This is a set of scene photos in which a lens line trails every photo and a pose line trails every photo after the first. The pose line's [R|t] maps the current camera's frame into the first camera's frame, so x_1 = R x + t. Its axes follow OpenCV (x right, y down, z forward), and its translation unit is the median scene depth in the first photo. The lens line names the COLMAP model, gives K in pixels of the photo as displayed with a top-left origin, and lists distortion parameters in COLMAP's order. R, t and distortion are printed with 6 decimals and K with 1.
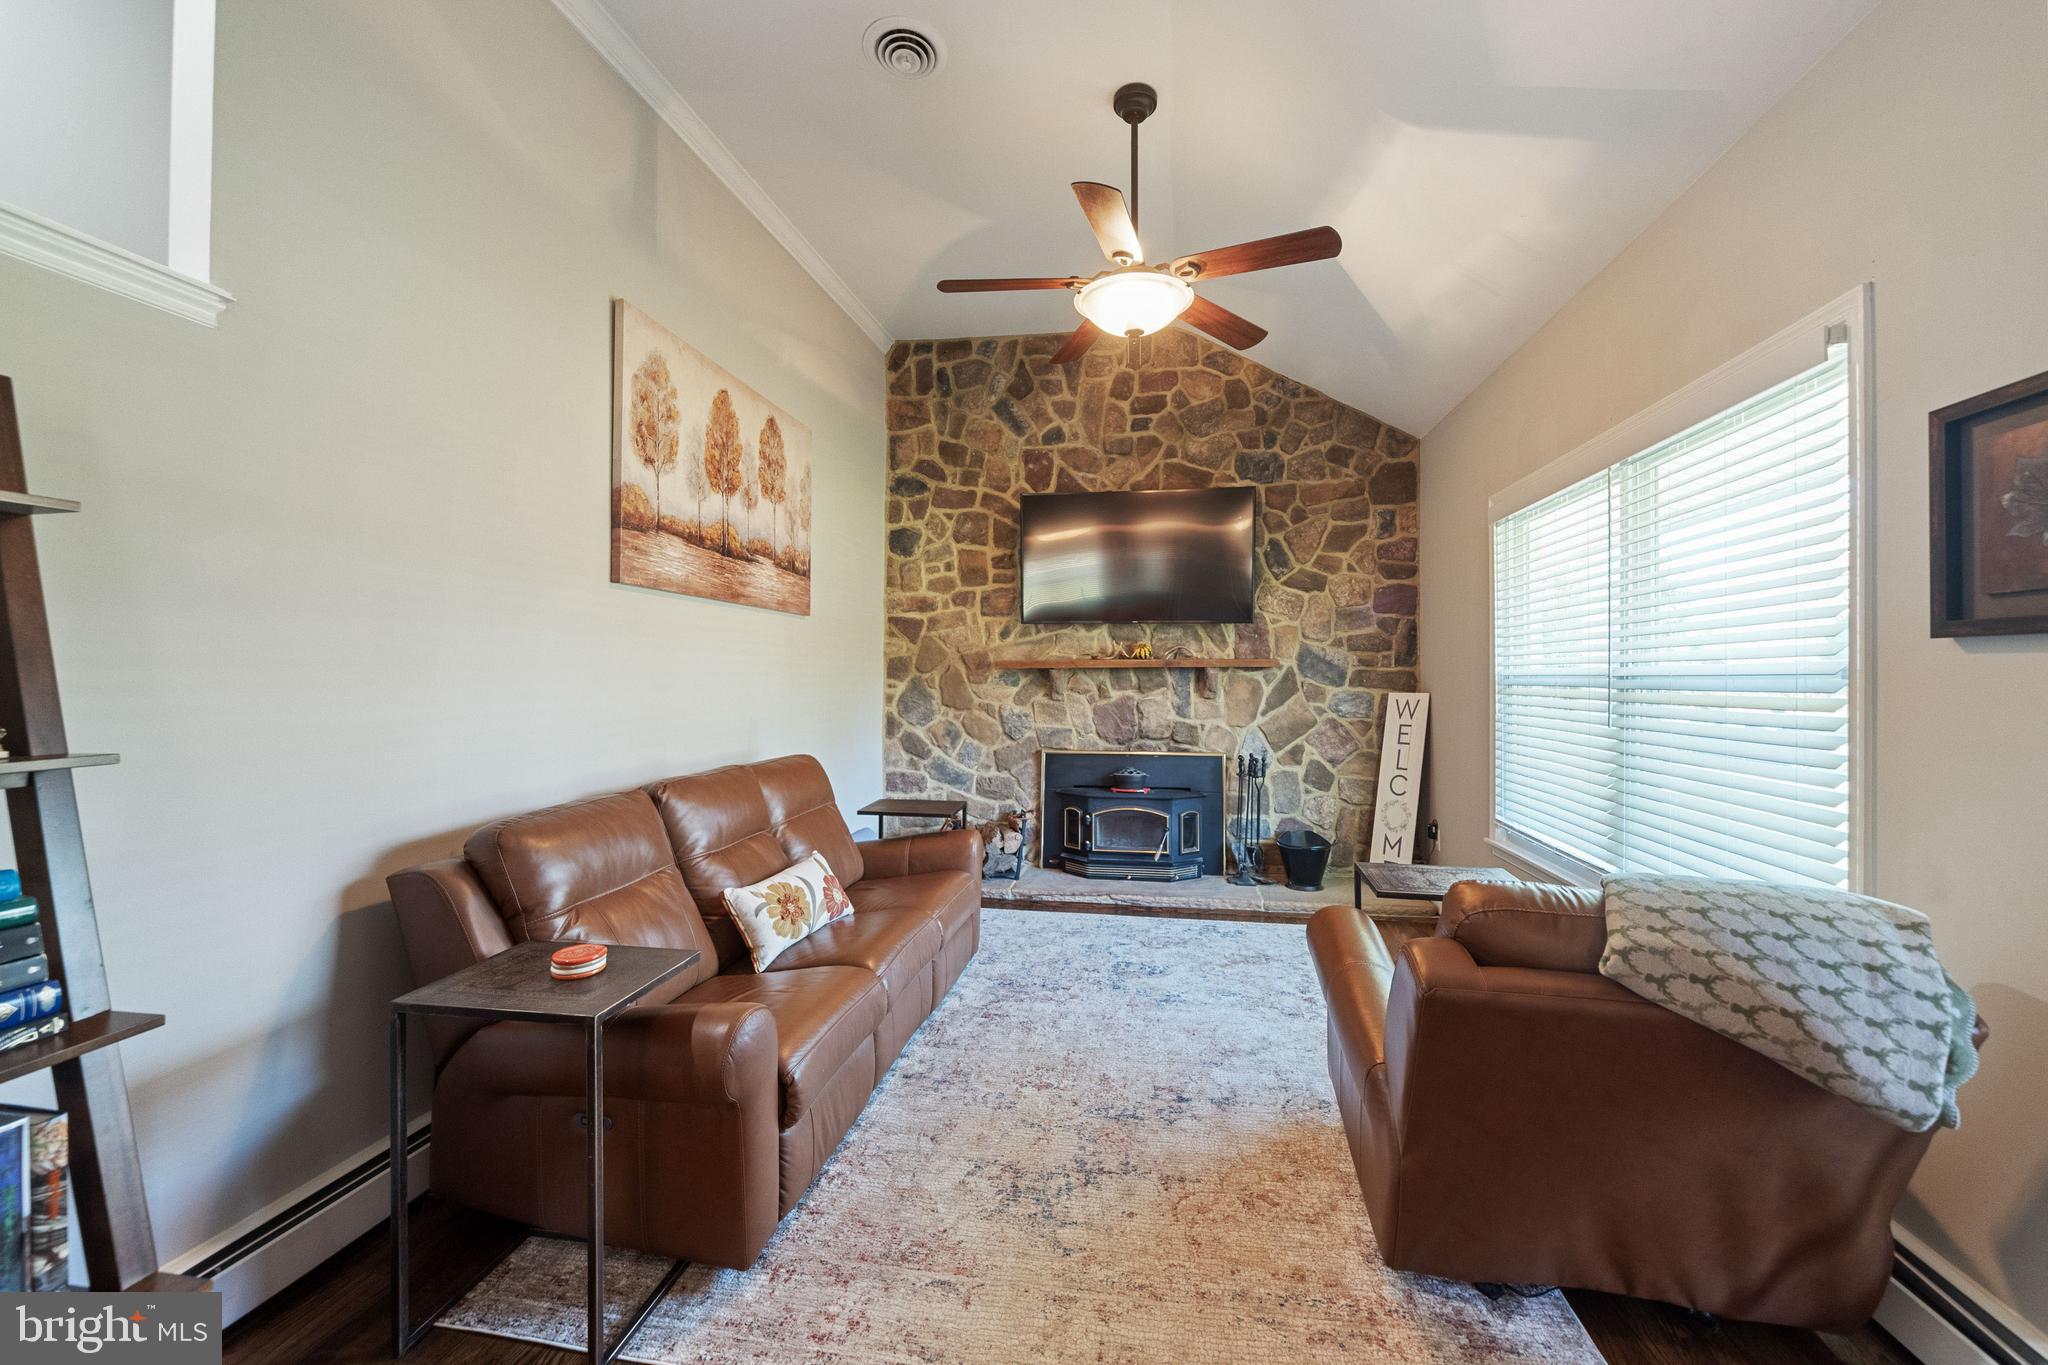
lens RADIAL K [[787.8, 0, 1032.7], [0, 787.8, 673.4], [0, 0, 1]] dist [0.001187, -0.000586]
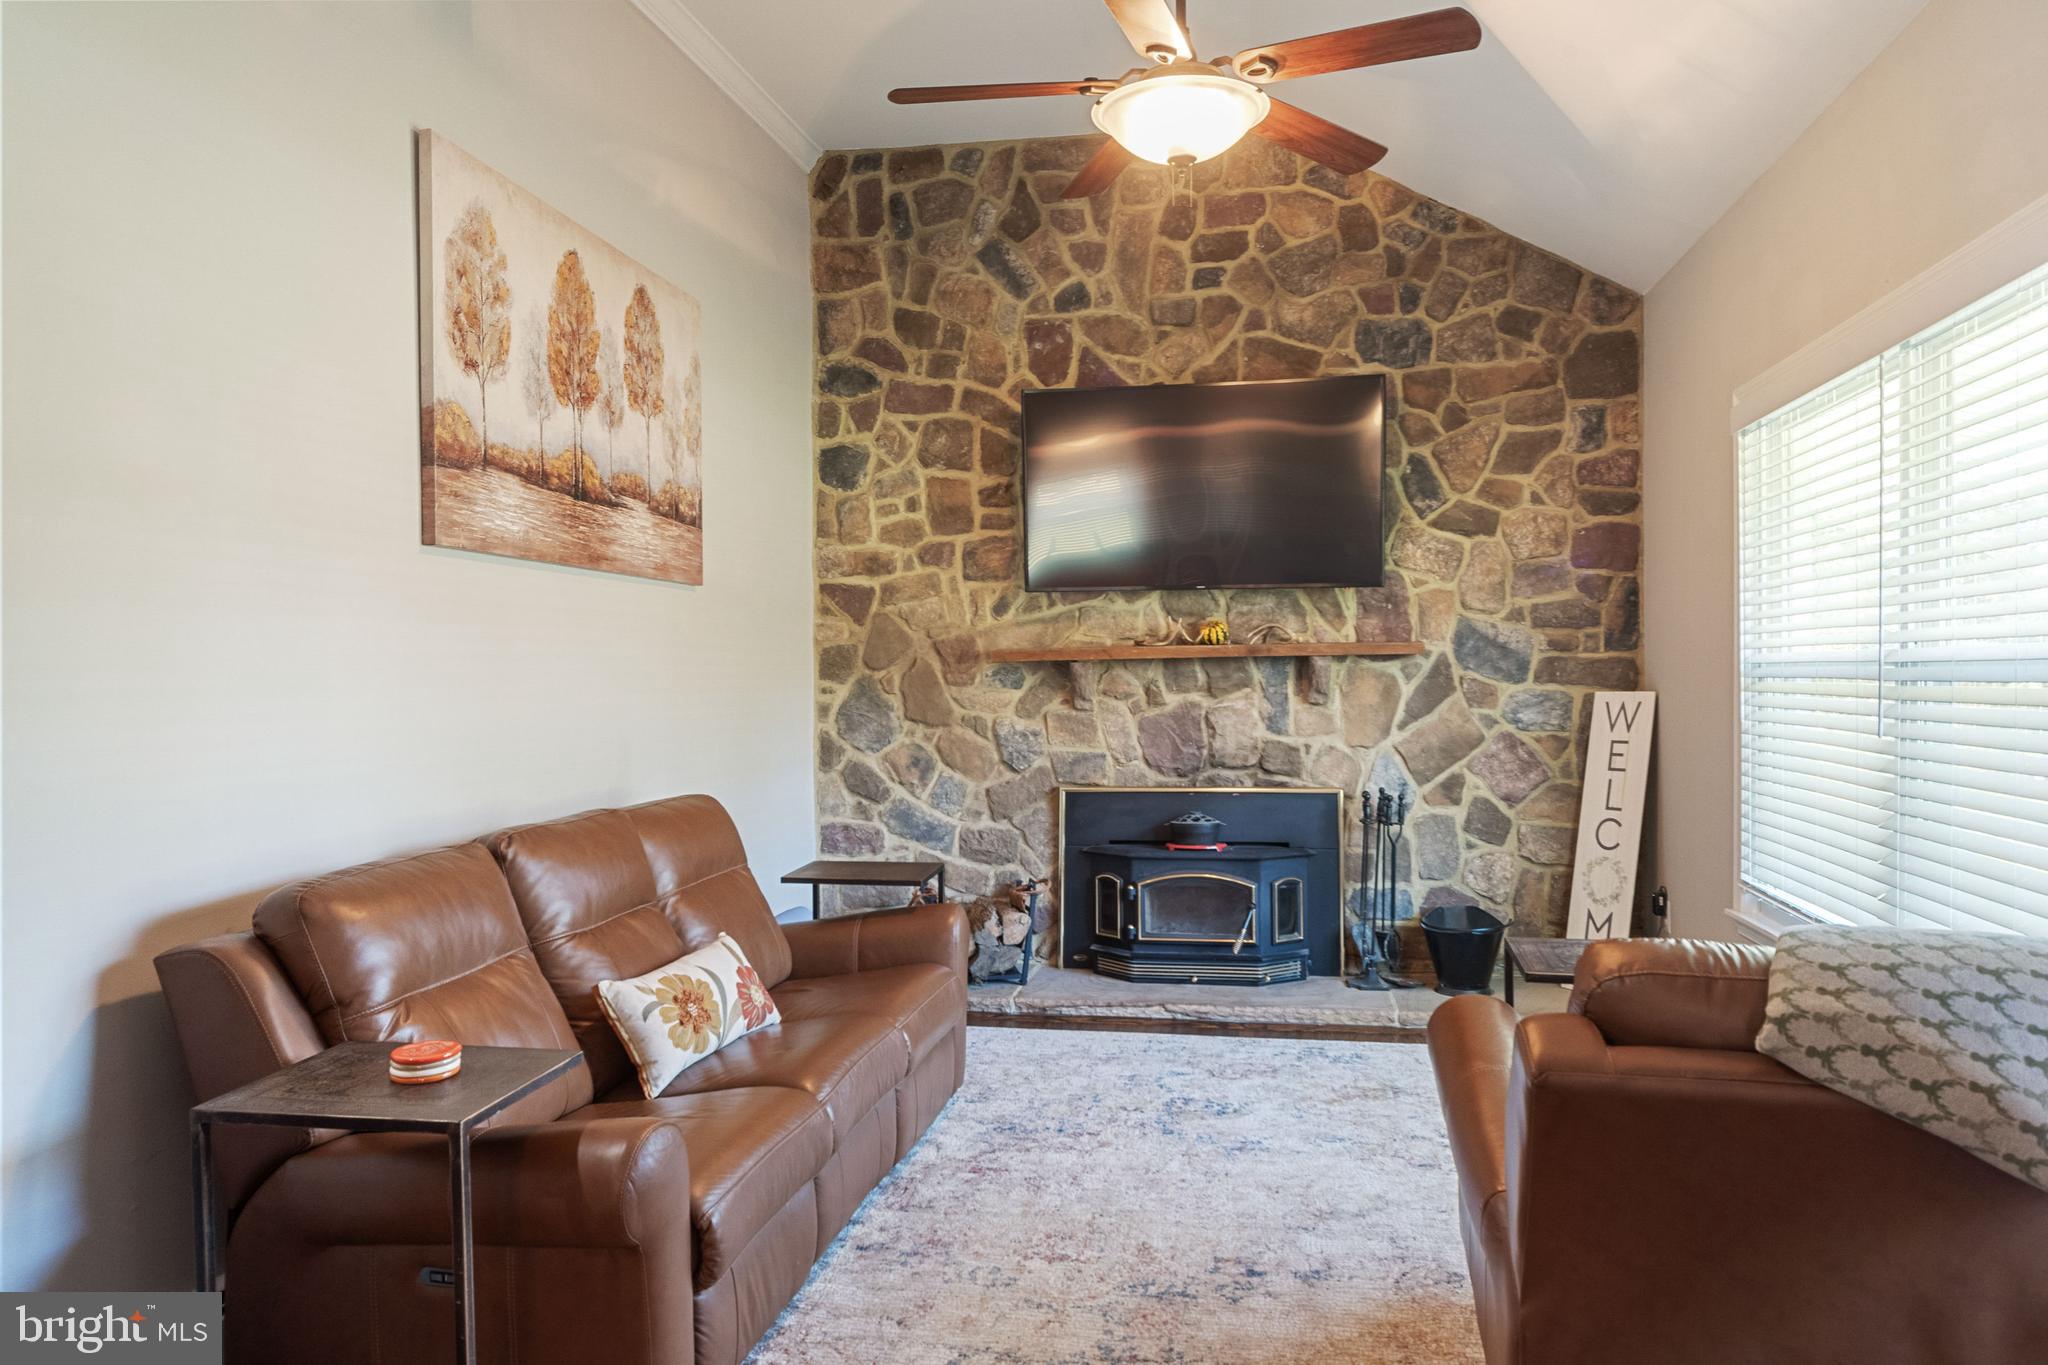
lens RADIAL K [[1312.3, 0, 1028.8], [0, 1312.3, 693.8], [0, 0, 1]] dist [-0.000095, -0.002452]
pose [[0.999711, -0.012276, -0.020652, 0.012886], [0.012679, 0.999730, 0.019473, -0.000743], [0.020408, -0.019729, 0.999597, -0.105672]]
